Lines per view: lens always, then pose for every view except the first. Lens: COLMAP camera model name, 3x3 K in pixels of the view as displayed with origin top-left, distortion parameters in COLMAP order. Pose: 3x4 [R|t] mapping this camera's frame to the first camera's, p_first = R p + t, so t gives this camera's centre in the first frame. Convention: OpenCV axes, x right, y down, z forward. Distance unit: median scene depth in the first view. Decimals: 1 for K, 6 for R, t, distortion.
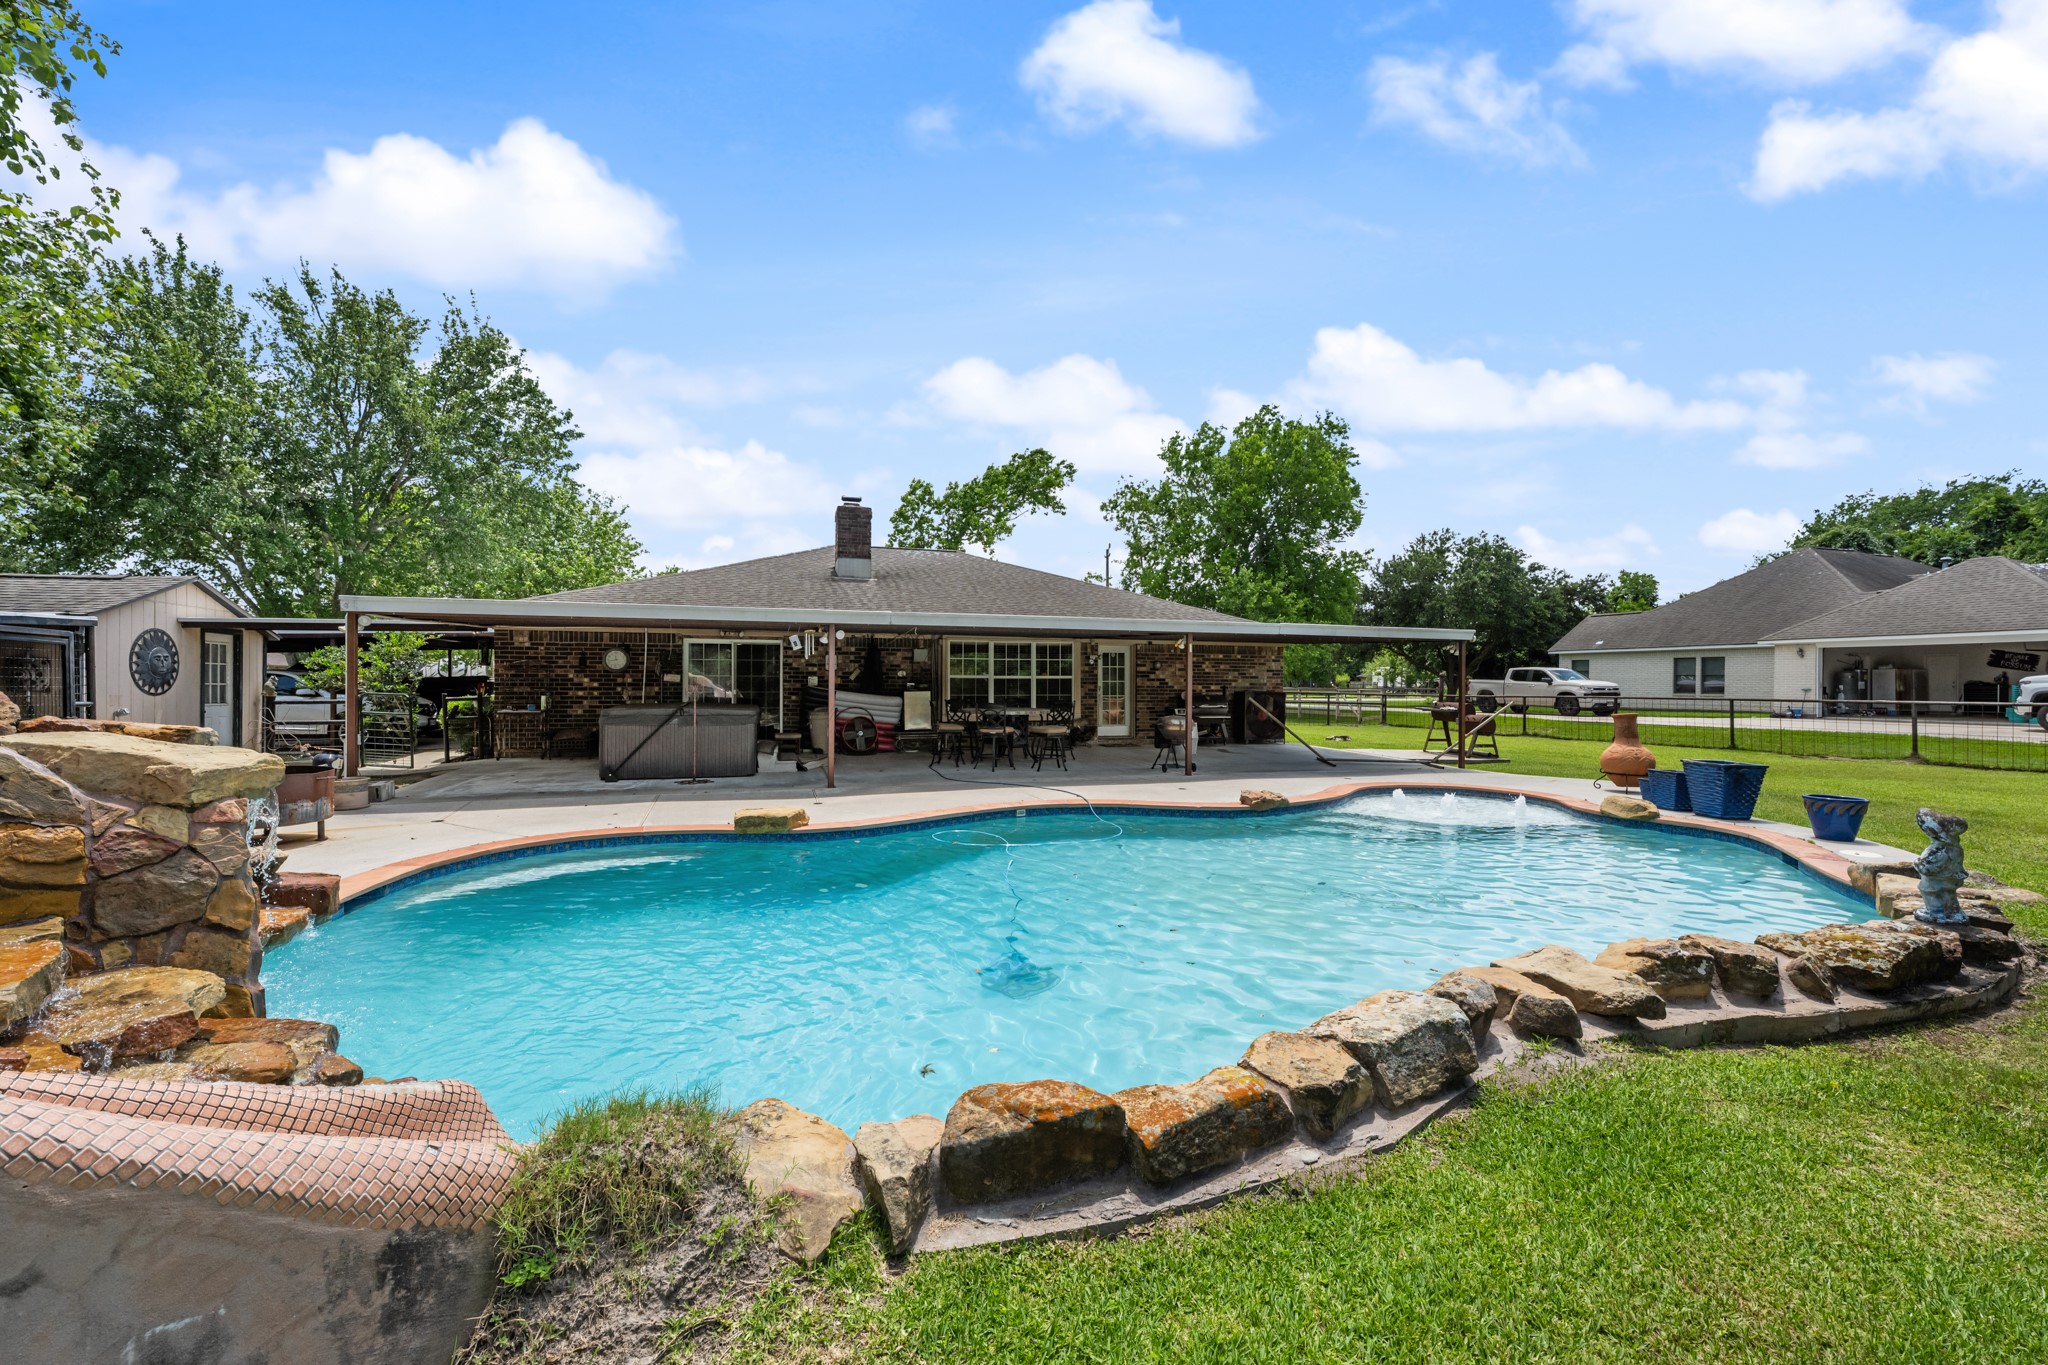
lens RADIAL K [[812.7, 0, 1026.6], [0, 812.7, 688.9], [0, 0, 1]] dist [-0.004598, 0.000214]
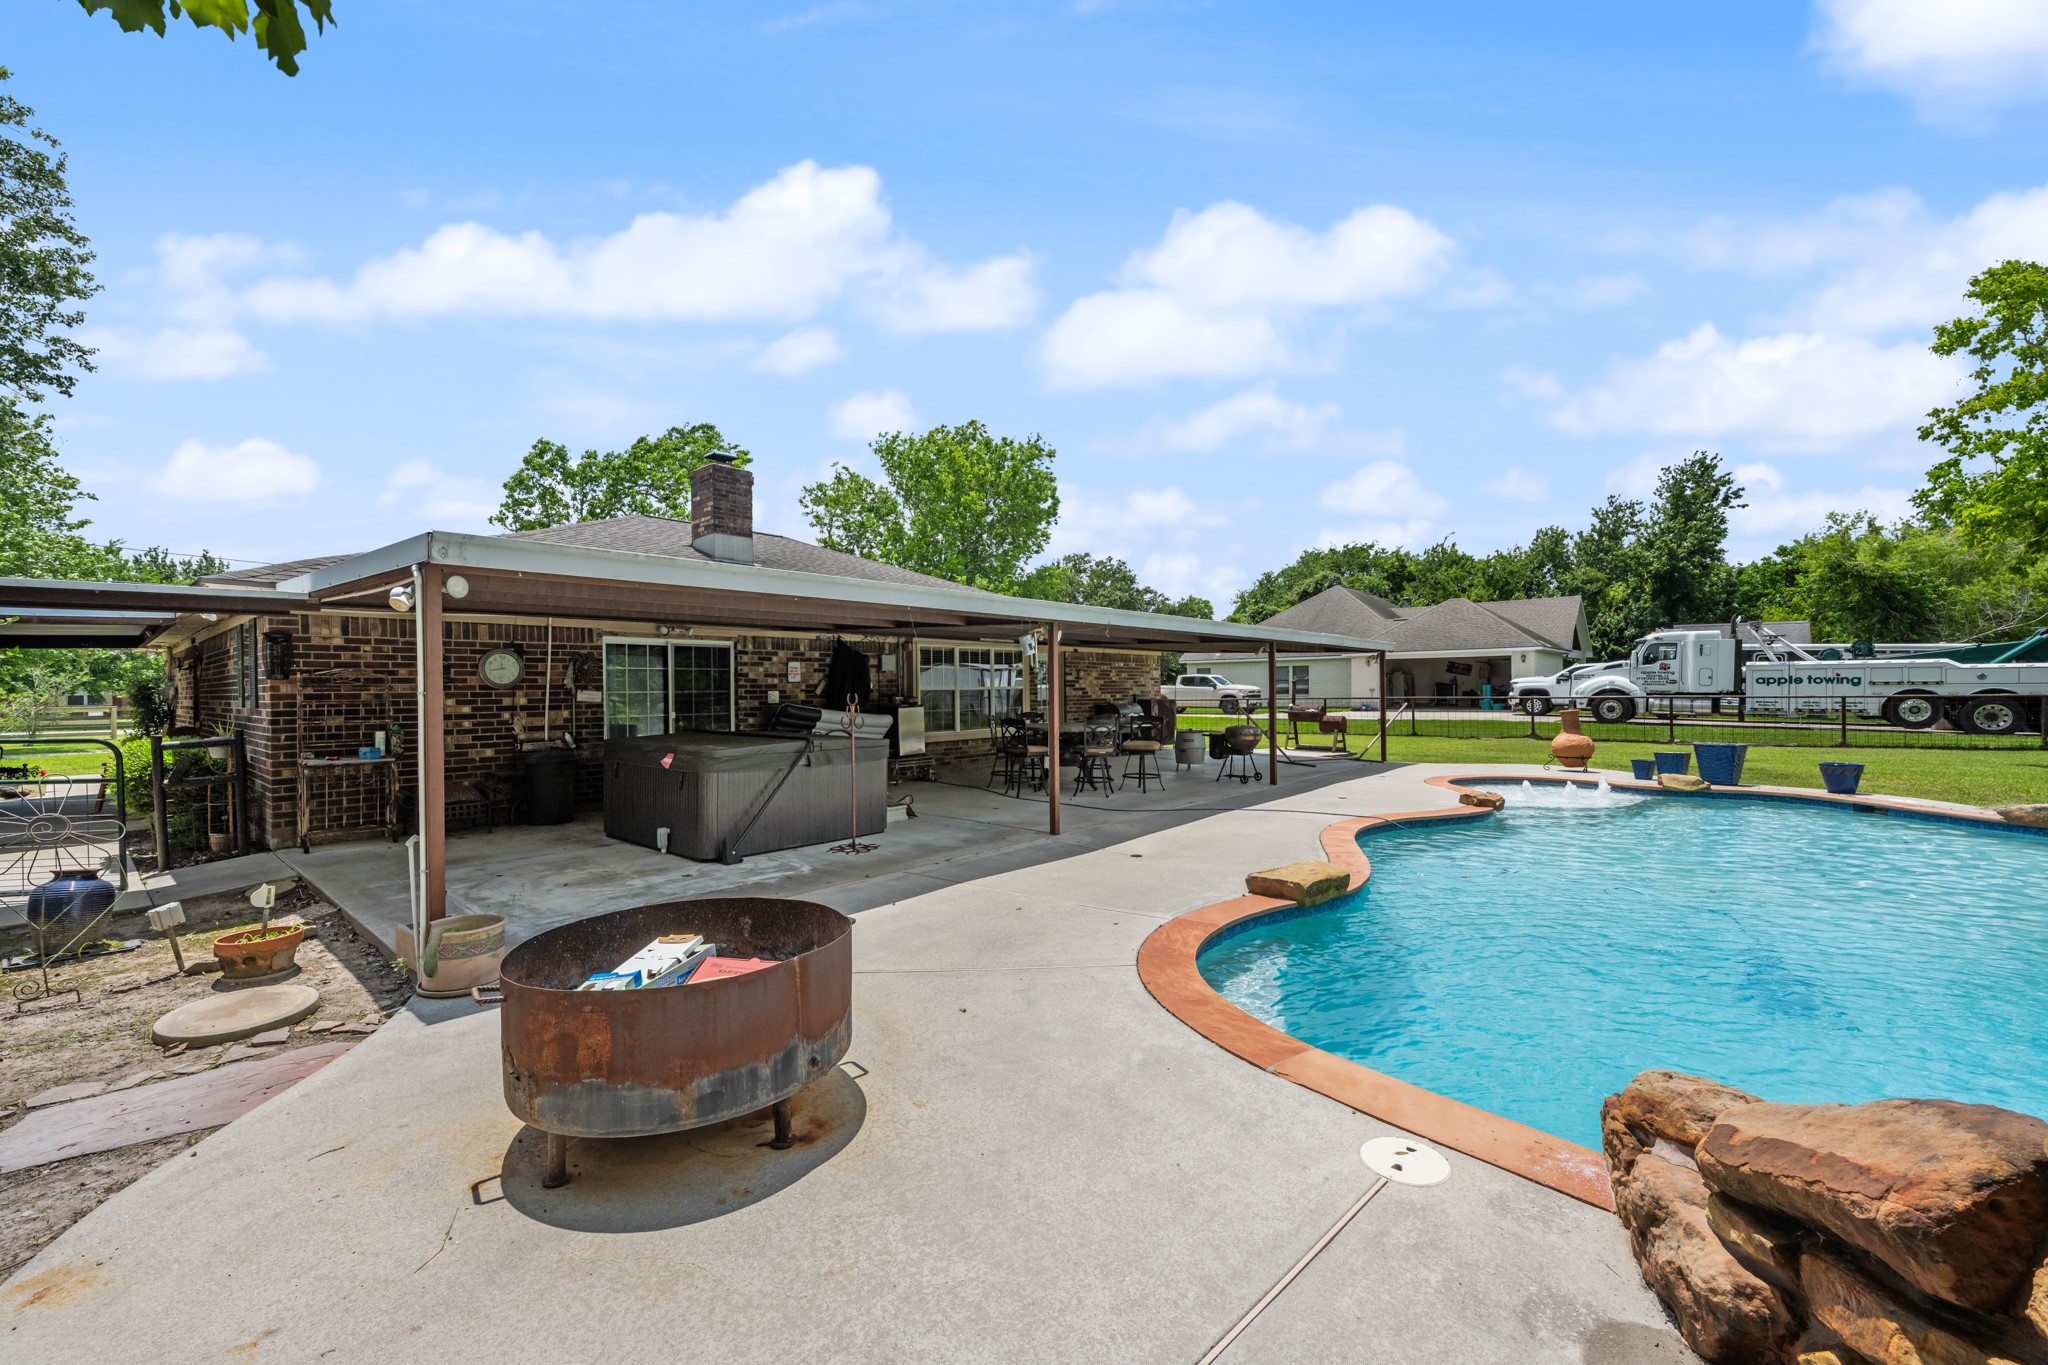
lens RADIAL K [[812.7, 0, 1029.0], [0, 812.7, 686.1], [0, 0, 1]] dist [-0.004598, 0.000214]
pose [[0.846425, -0.011043, 0.532394, -0.440167], [0.017479, 0.999822, -0.007052, -0.009659], [-0.532222, 0.015275, 0.846467, 0.231709]]
